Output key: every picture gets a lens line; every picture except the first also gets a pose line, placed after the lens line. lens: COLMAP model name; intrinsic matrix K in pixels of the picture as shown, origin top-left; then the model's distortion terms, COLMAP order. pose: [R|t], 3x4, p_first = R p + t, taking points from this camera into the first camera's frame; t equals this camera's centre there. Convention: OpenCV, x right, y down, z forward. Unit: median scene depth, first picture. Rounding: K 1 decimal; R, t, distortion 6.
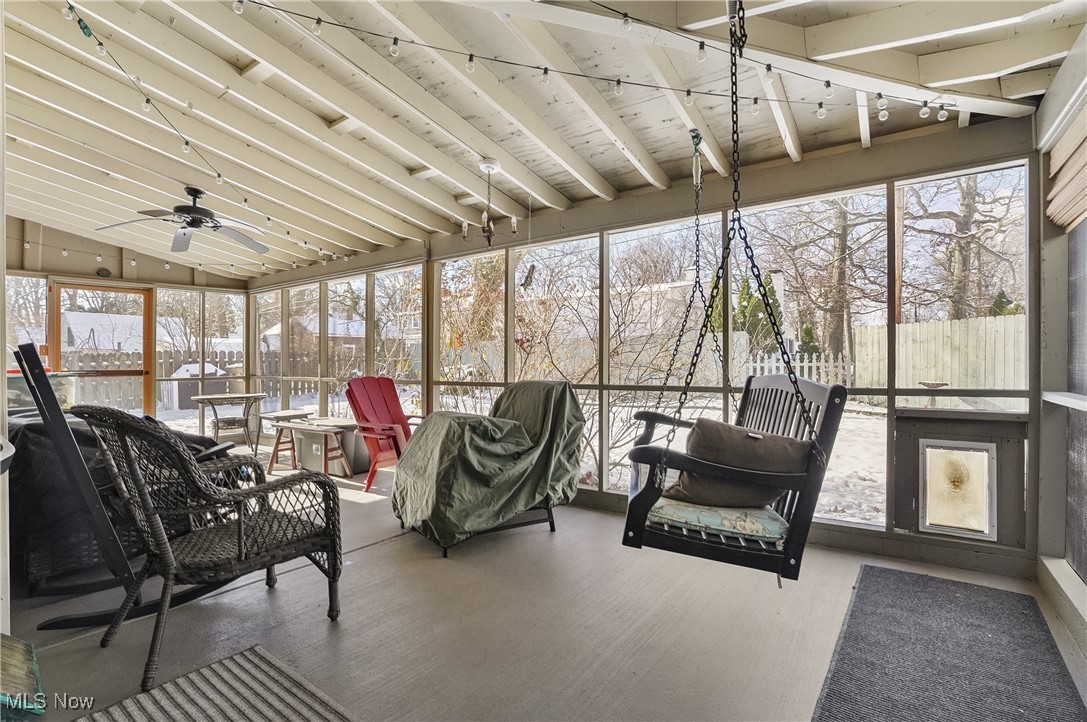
lens RADIAL K [[505.3, 0, 543.5], [0, 505.3, 361.0], [0, 0, 1]] dist [-0.064265, 0.021399]
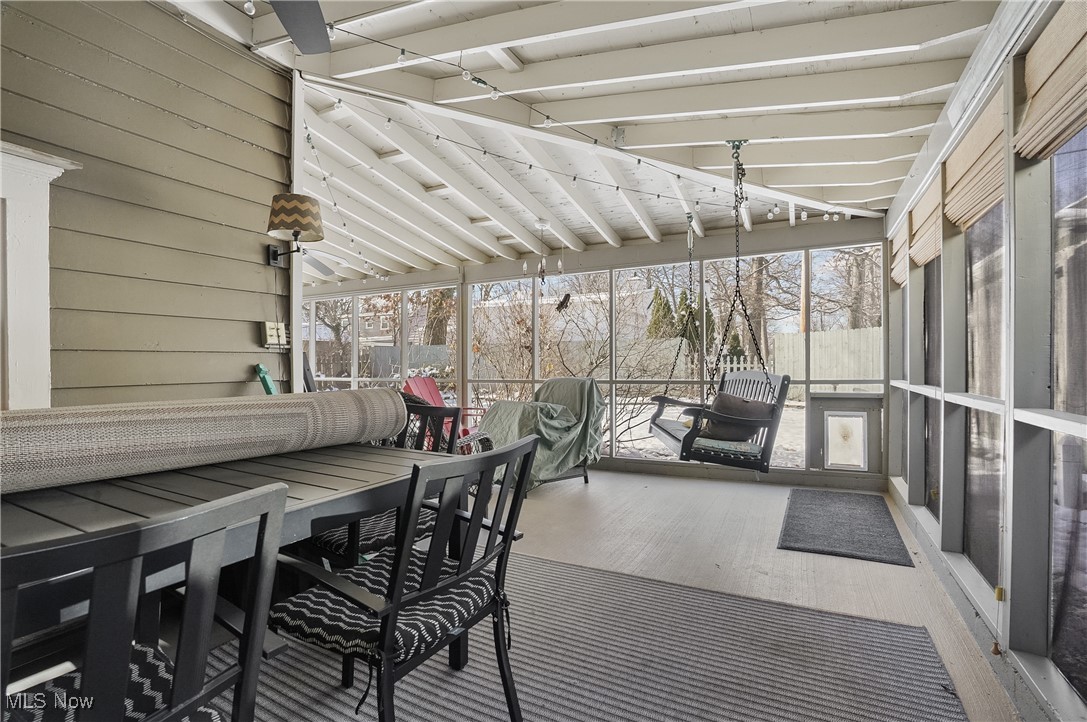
lens RADIAL K [[505.3, 0, 543.5], [0, 505.3, 361.0], [0, 0, 1]] dist [-0.064265, 0.021399]
pose [[0.990415, -0.002455, 0.138105, -0.334480], [0.003143, 0.999984, -0.004768, 0.000357], [-0.138091, 0.005157, 0.990406, -0.440590]]
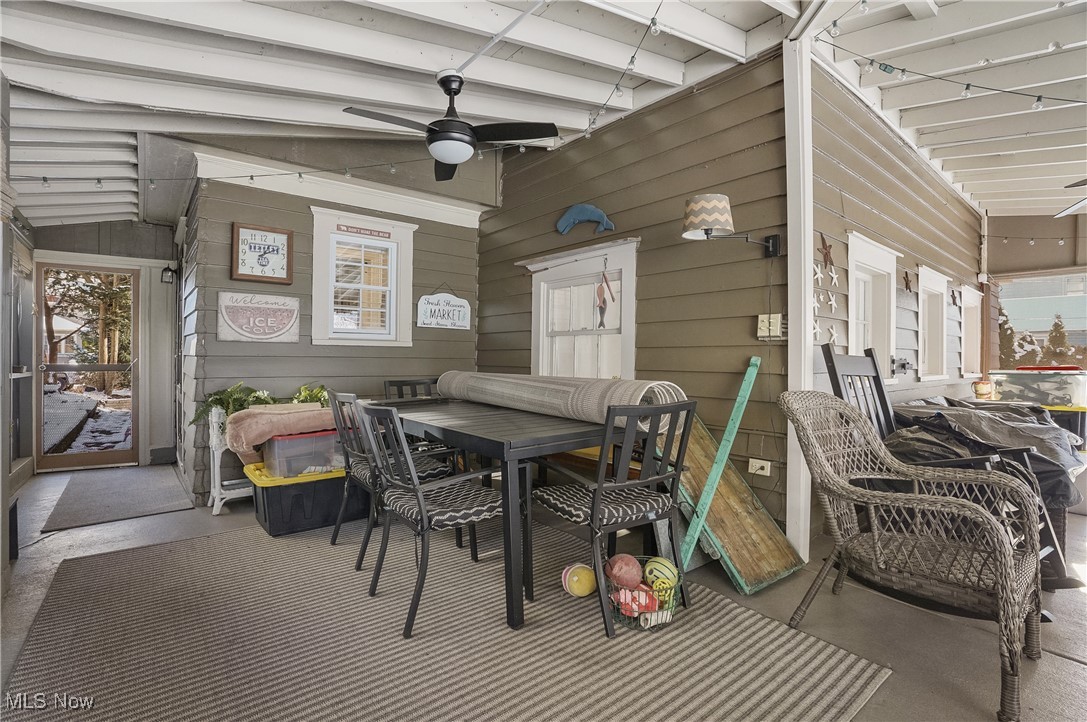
lens RADIAL K [[505.3, 0, 543.5], [0, 505.3, 361.0], [0, 0, 1]] dist [-0.064265, 0.021399]
pose [[-0.258463, 0.010523, -0.965964, 0.195386], [-0.006170, 0.999902, 0.012544, -0.000764], [0.966001, 0.009202, -0.258373, 0.259416]]
